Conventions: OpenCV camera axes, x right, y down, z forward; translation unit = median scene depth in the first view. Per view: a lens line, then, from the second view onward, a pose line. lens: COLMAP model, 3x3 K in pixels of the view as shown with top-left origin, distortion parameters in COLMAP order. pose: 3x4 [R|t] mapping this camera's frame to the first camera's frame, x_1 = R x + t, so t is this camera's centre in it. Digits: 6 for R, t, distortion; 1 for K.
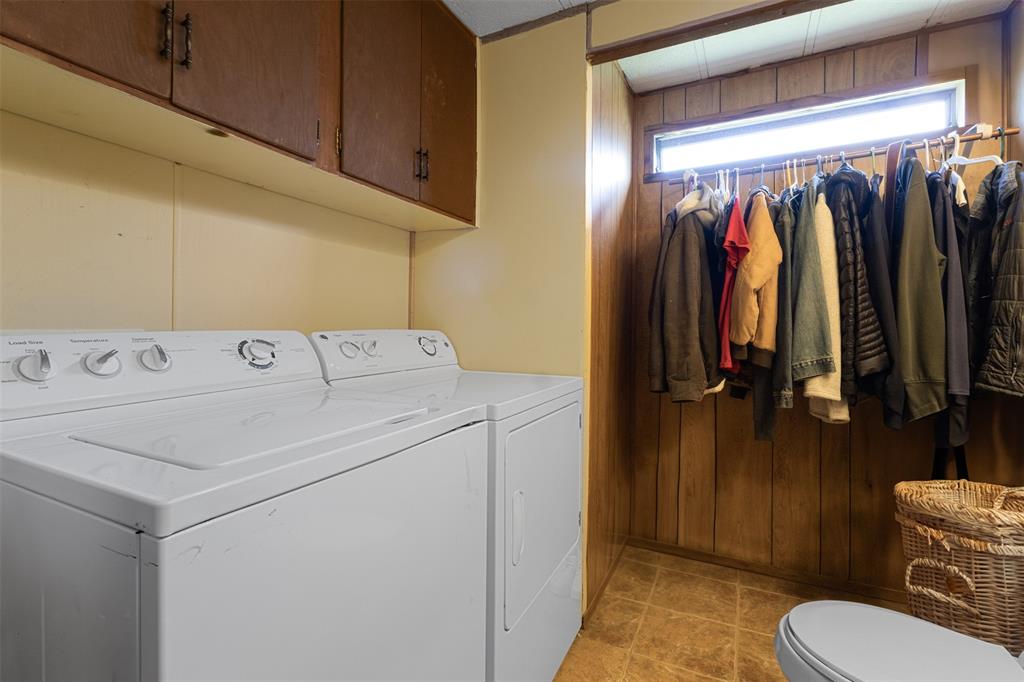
lens RADIAL K [[475.2, 0, 509.2], [0, 475.2, 329.4], [0, 0, 1]] dist [0.002175, 0.000987]
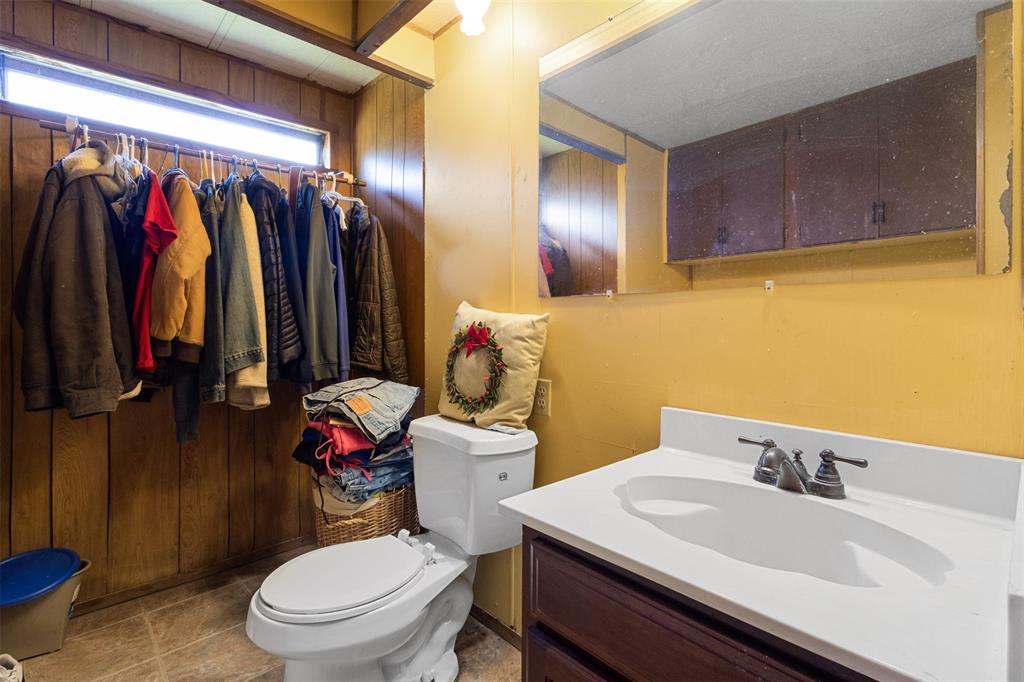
lens RADIAL K [[475.2, 0, 509.2], [0, 475.2, 329.4], [0, 0, 1]] dist [0.002175, 0.000987]
pose [[0.354154, -0.017706, 0.935019, -0.122481], [0.005427, 0.999843, 0.016878, 0.000245], [-0.935171, -0.000903, 0.354194, 0.074010]]
